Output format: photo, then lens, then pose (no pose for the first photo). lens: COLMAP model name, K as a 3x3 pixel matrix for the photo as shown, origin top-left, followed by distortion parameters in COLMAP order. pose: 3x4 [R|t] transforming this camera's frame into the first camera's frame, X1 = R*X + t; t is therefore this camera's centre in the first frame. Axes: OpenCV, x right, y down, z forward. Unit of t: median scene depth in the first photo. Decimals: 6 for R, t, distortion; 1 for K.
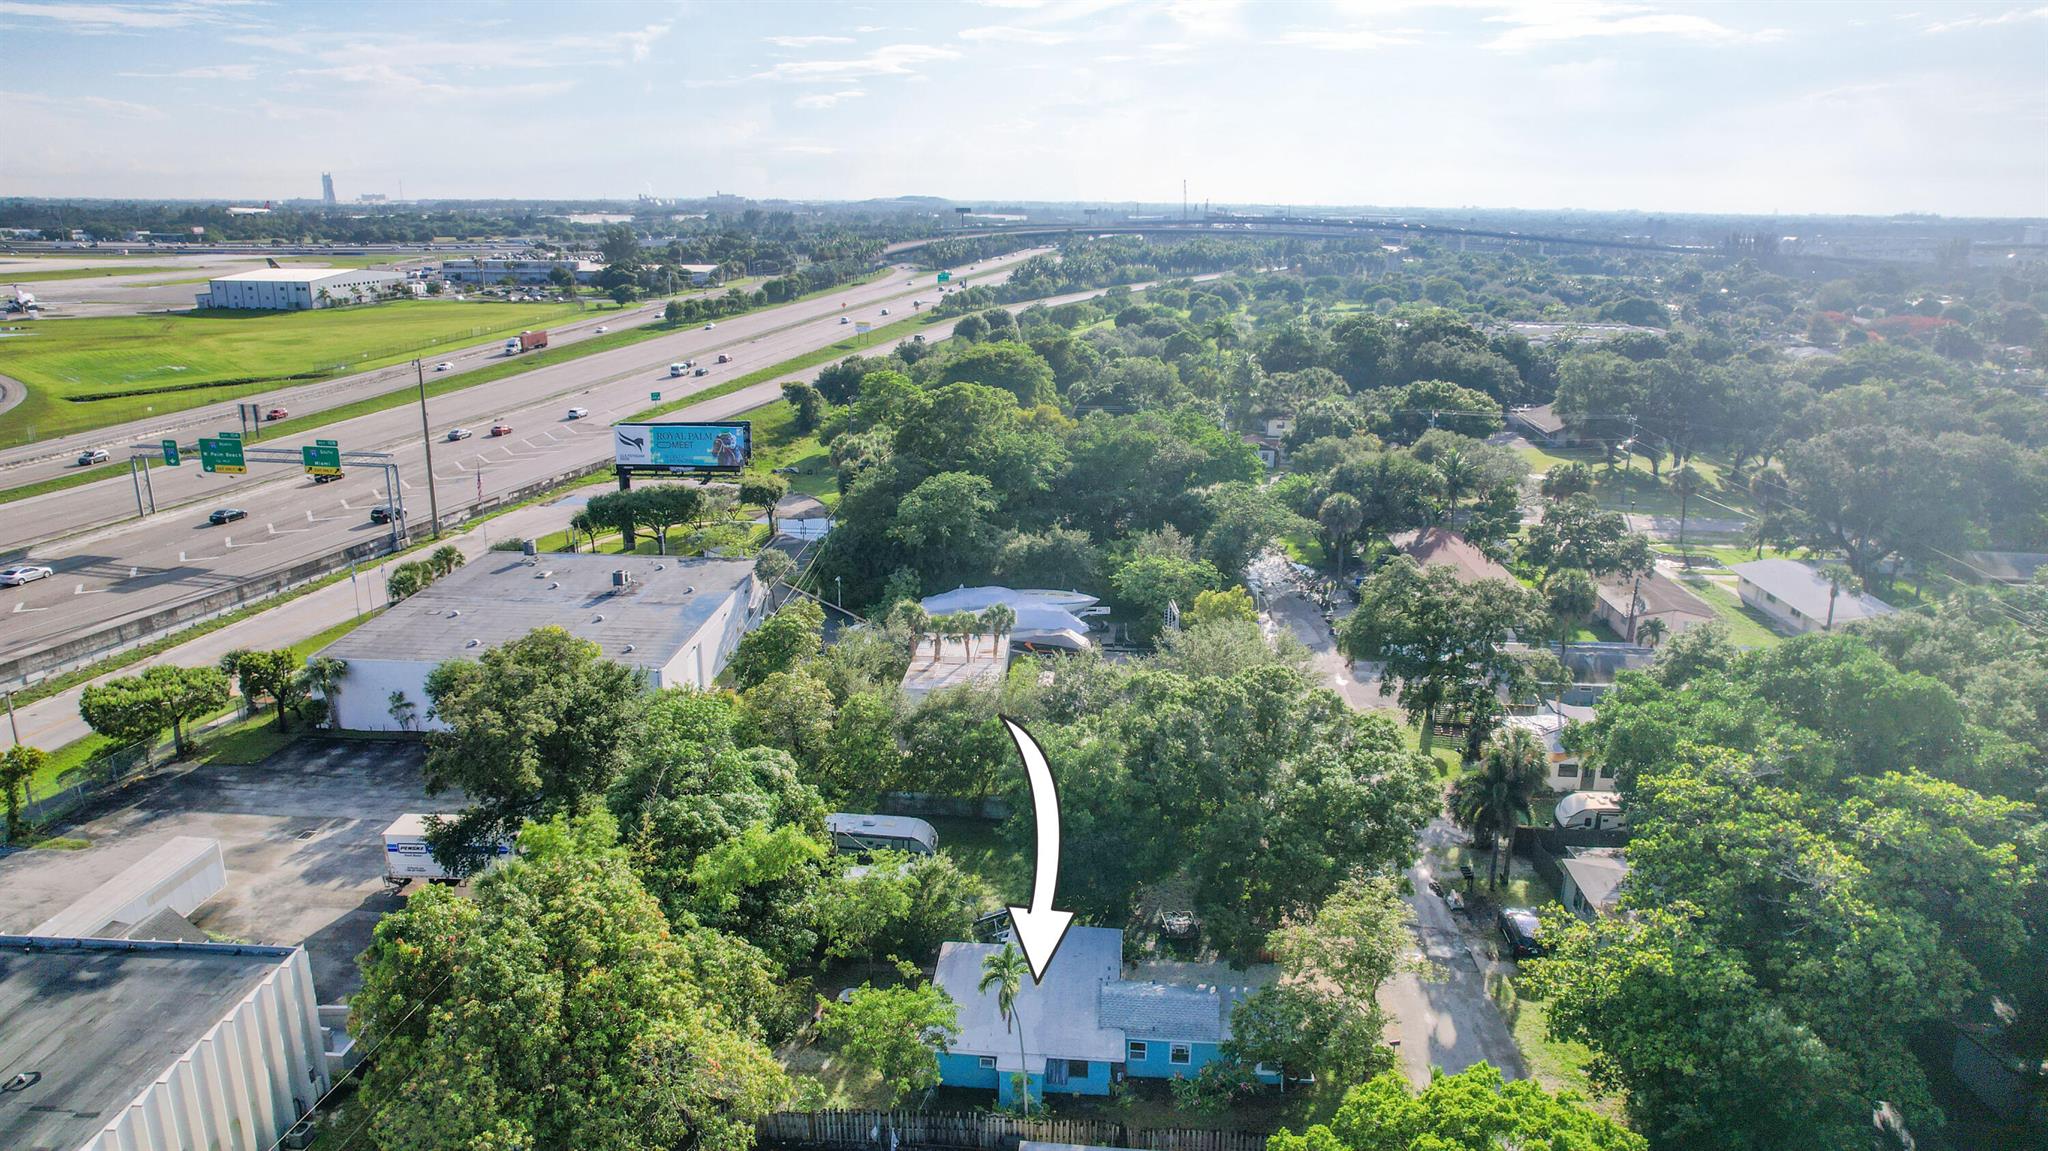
lens RADIAL K [[1283.5, 0, 1016.3], [0, 1283.5, 575.2], [0, 0, 1]] dist [-0.085653, 0.077763]
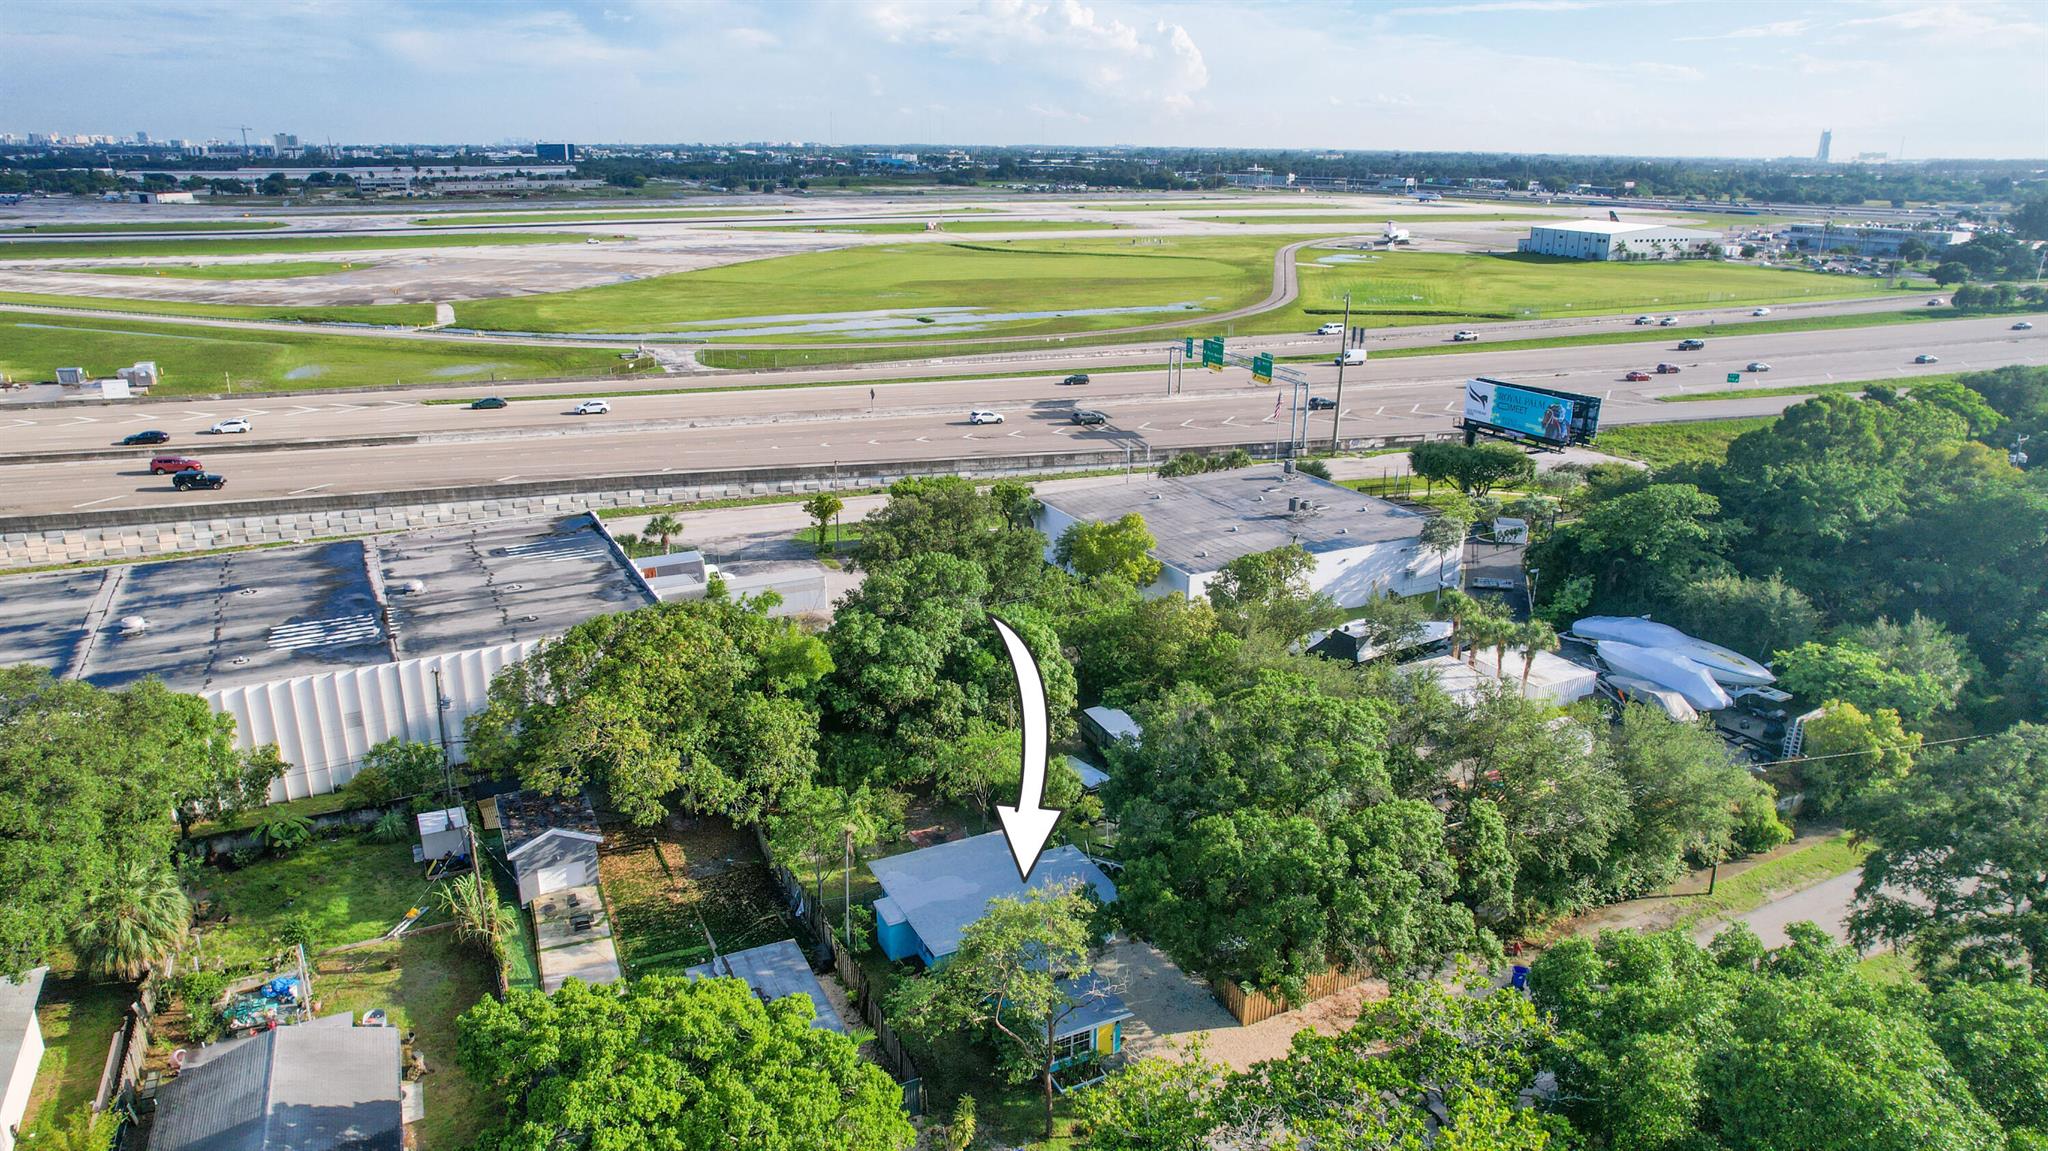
lens RADIAL K [[1283.5, 0, 1016.3], [0, 1283.5, 575.2], [0, 0, 1]] dist [-0.085653, 0.077763]
pose [[0.530367, 0.267383, -0.804498, 0.303690], [-0.242238, 0.957193, 0.158437, -0.036872], [0.812423, 0.110850, 0.572434, 0.136051]]
